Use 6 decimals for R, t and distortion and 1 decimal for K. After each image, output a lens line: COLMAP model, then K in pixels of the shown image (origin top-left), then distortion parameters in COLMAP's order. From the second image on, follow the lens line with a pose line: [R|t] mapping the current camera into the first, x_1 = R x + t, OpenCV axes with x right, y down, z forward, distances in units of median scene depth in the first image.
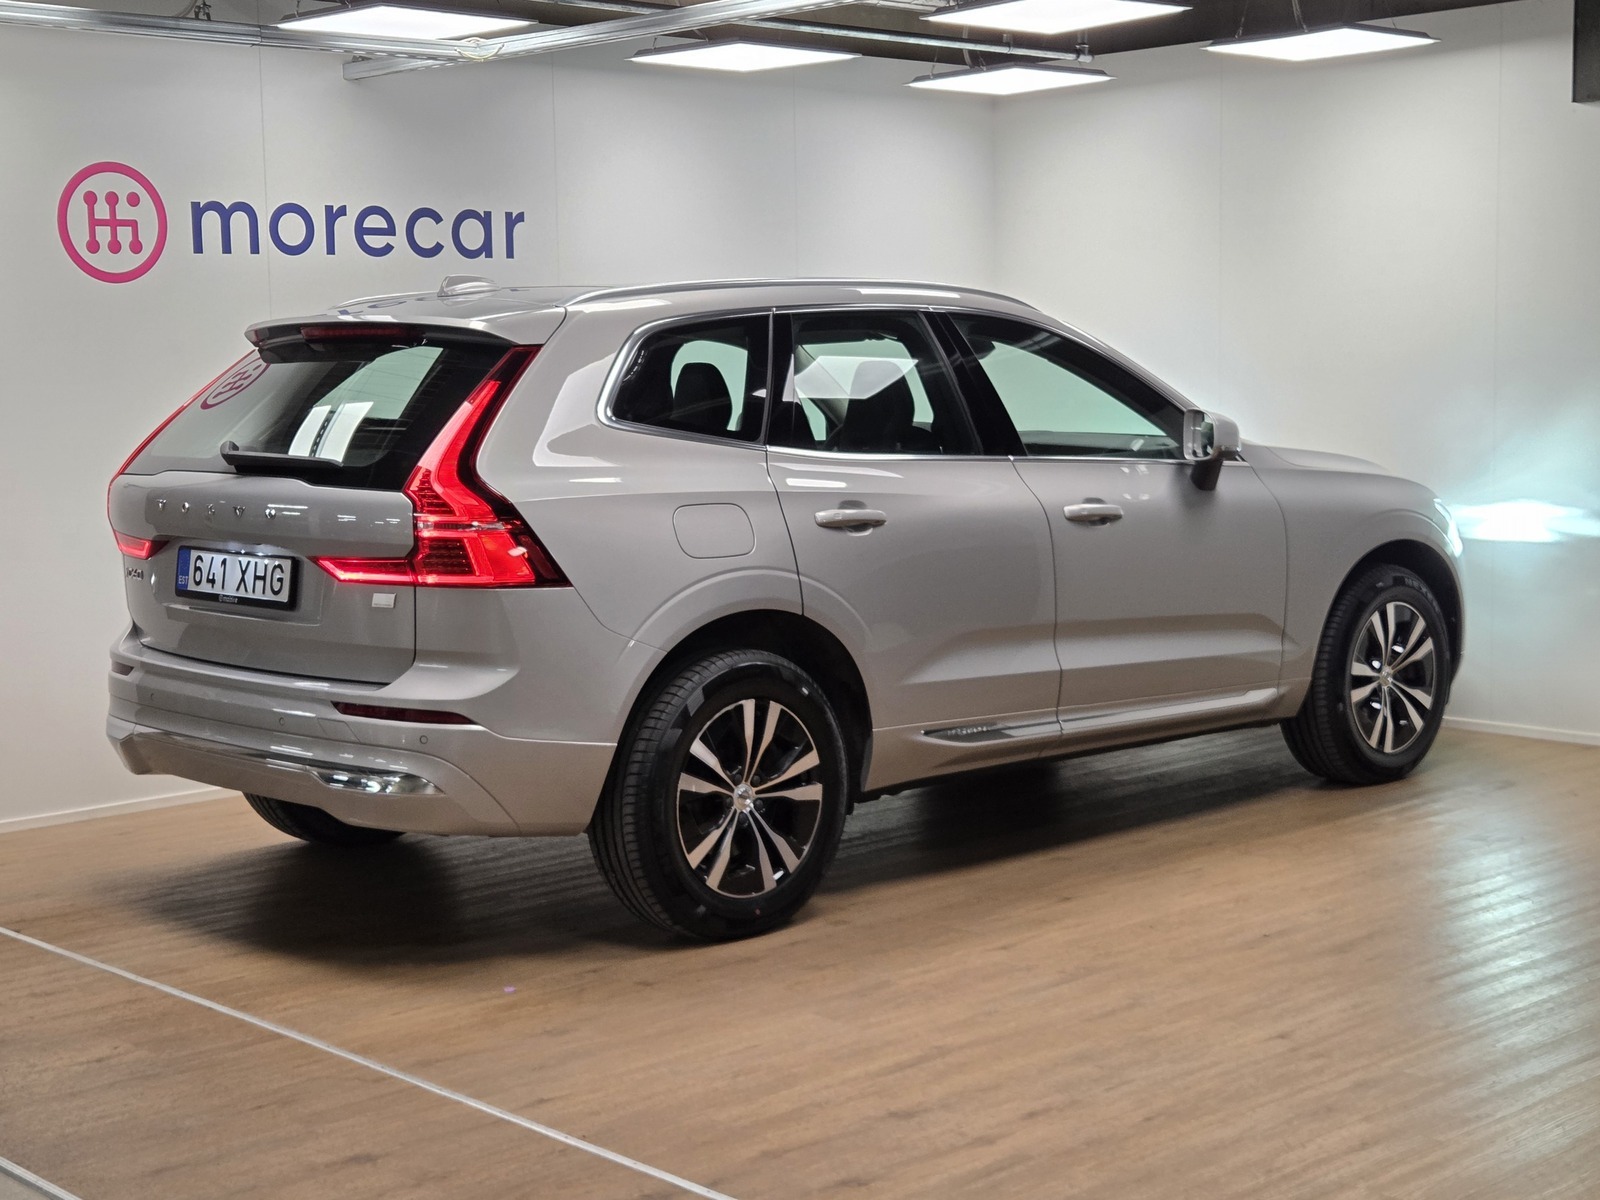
lens RADIAL K [[2510.0, 0, 808.2], [0, 2510.0, 598.2], [0, 0, 1]] dist [0.120062, -0.110872]
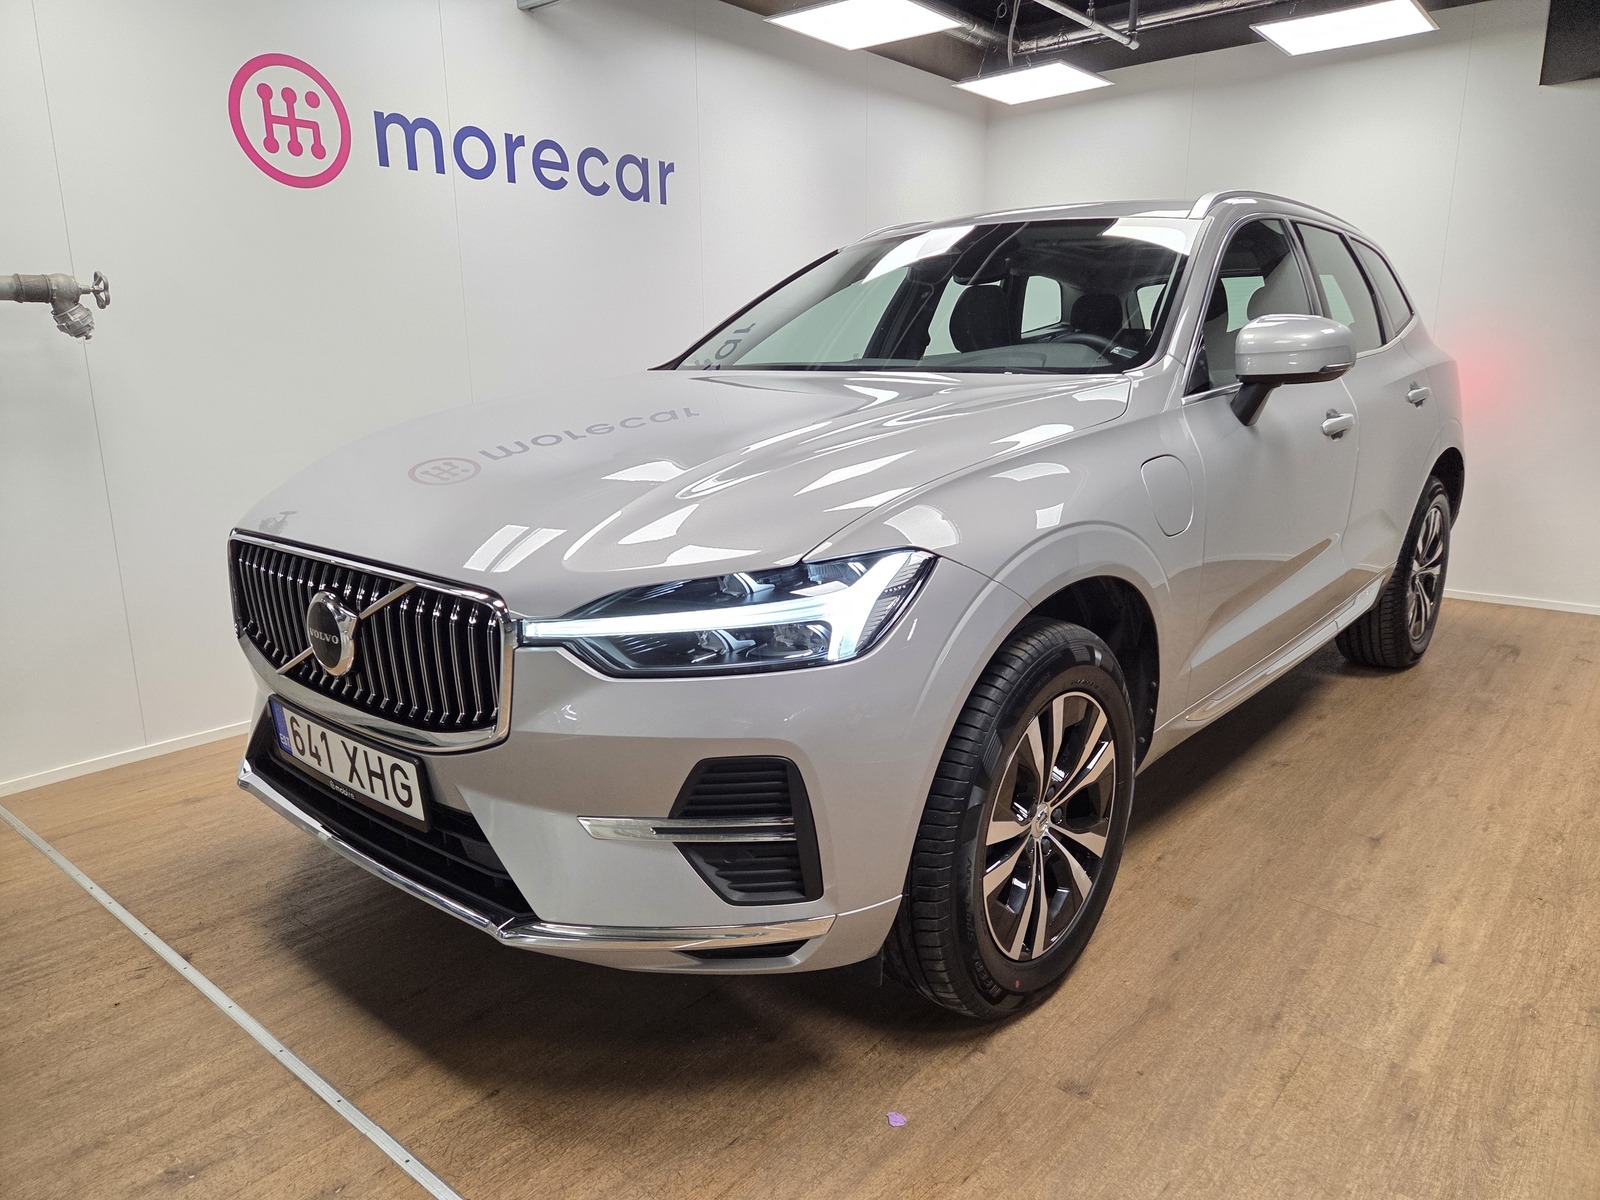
lens RADIAL K [[1071.8, 0, 800.0], [0, 1071.8, 600.0], [0, 0, 1]] dist [0.091132, -0.077050]
pose [[0.993507, -0.016544, 0.112558, -0.157903], [0.002639, 0.992455, 0.122579, -0.019912], [-0.113737, -0.121486, 0.986055, 0.653266]]
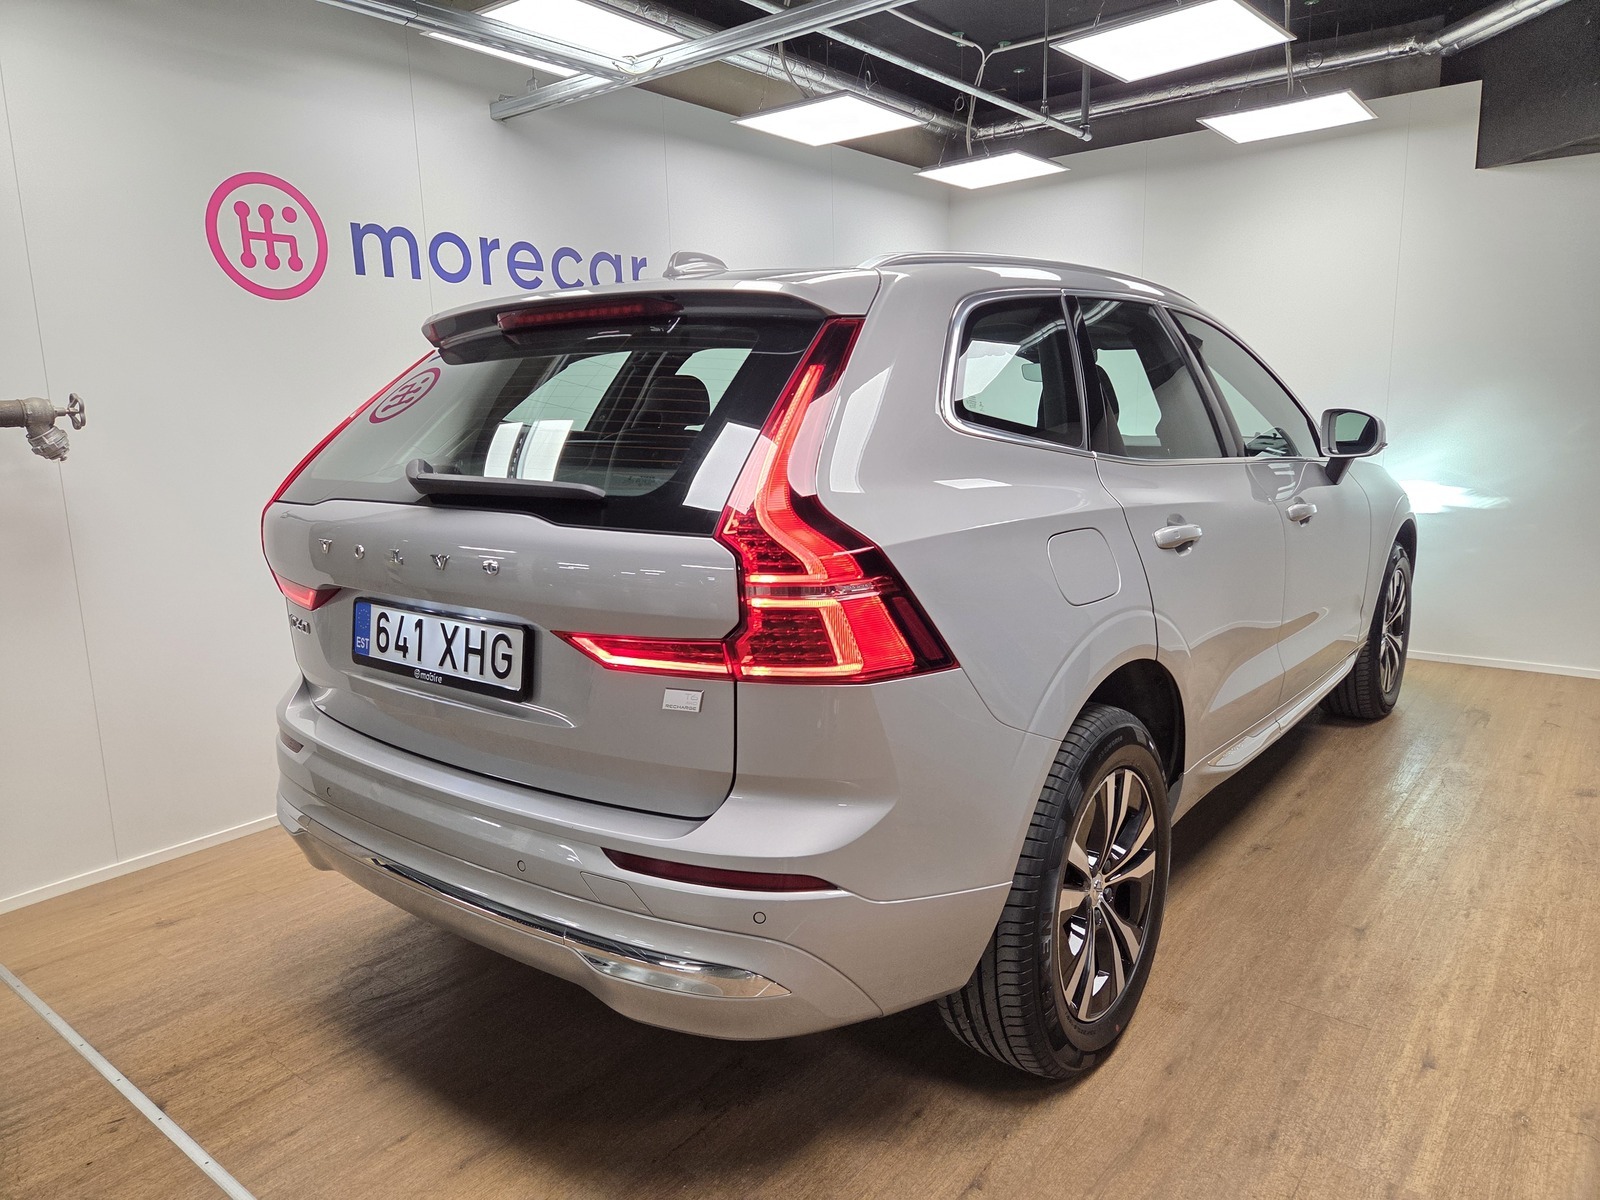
lens RADIAL K [[1069.5, 0, 800.2], [0, 1069.5, 593.4], [0, 0, 1]] dist [0.086361, -0.067396]
pose [[0.990163, -0.035272, 0.135399, -0.158725], [0.025414, 0.996945, 0.073858, -0.042583], [-0.137591, -0.069691, 0.988034, 0.653797]]
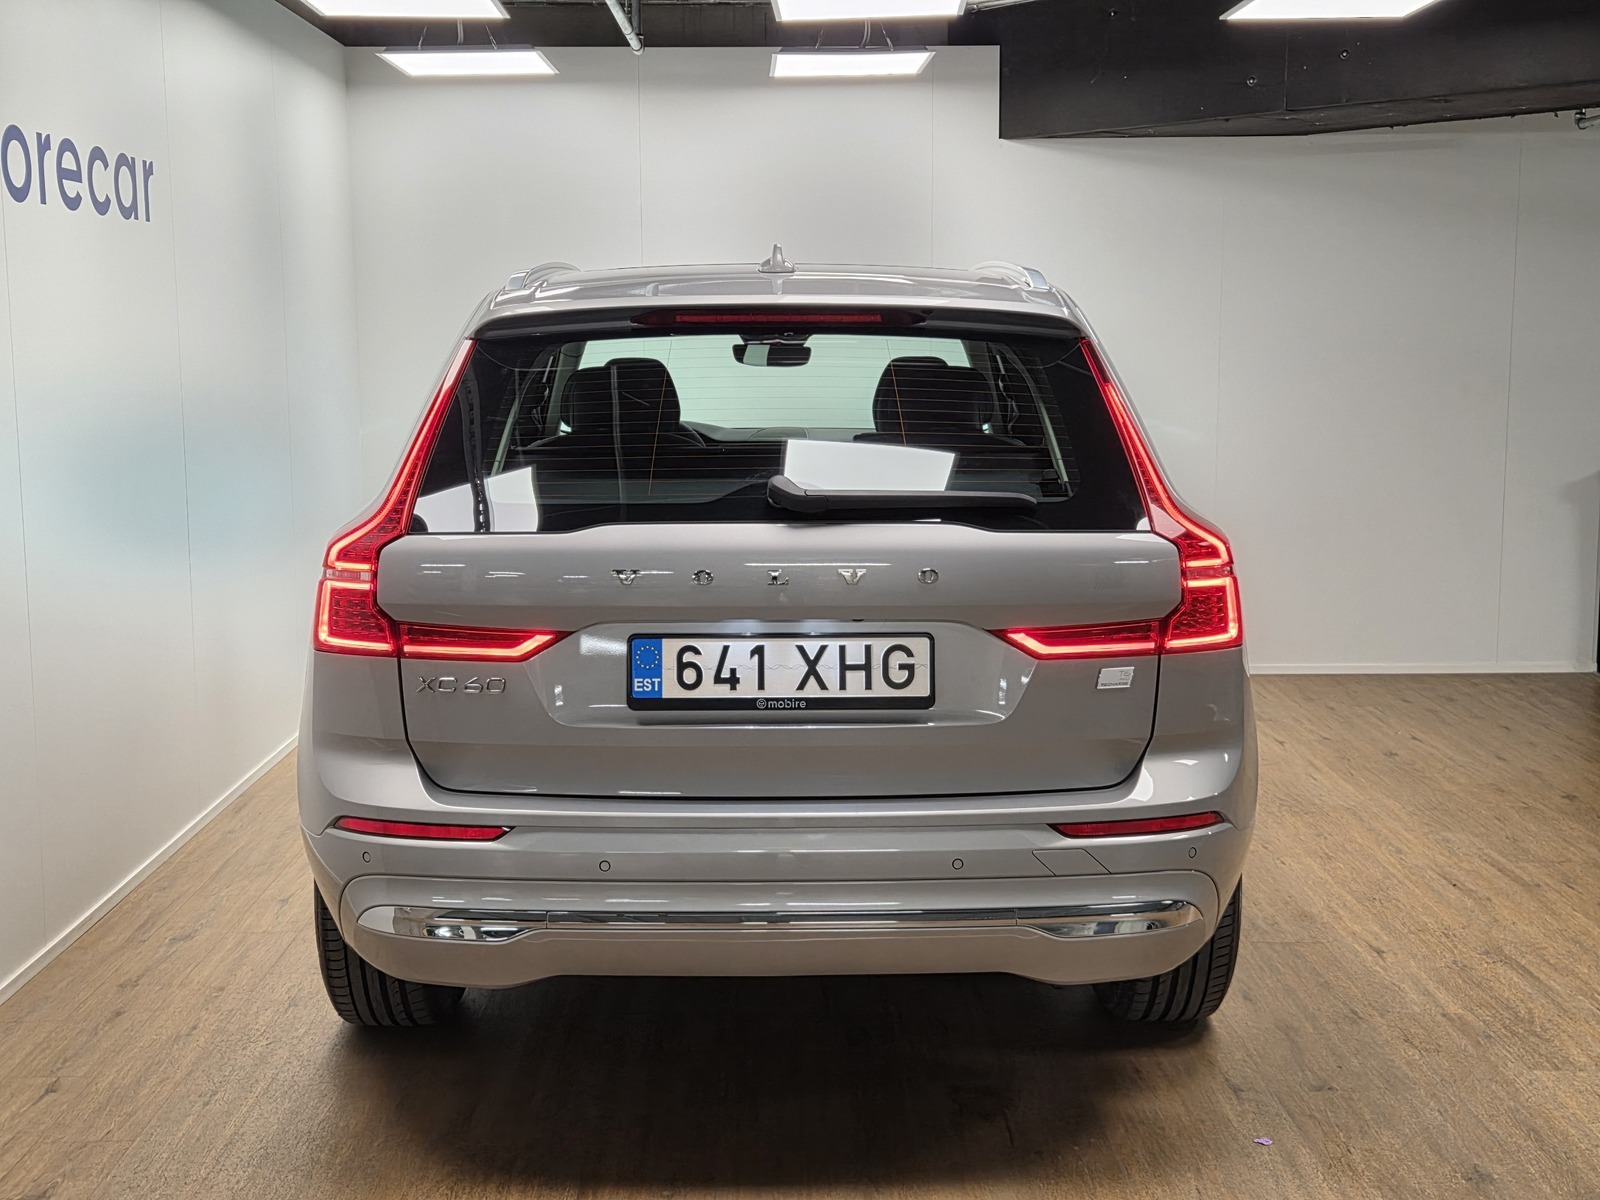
lens RADIAL K [[1914.8, 0, 800.0], [0, 1914.8, 600.0], [0, 0, 1]] dist [0.084852, -0.060389]
pose [[0.678295, -0.092742, 0.728913, -0.584993], [0.069640, 0.995651, 0.061876, -0.057802], [-0.731482, 0.008791, 0.681804, 0.617631]]
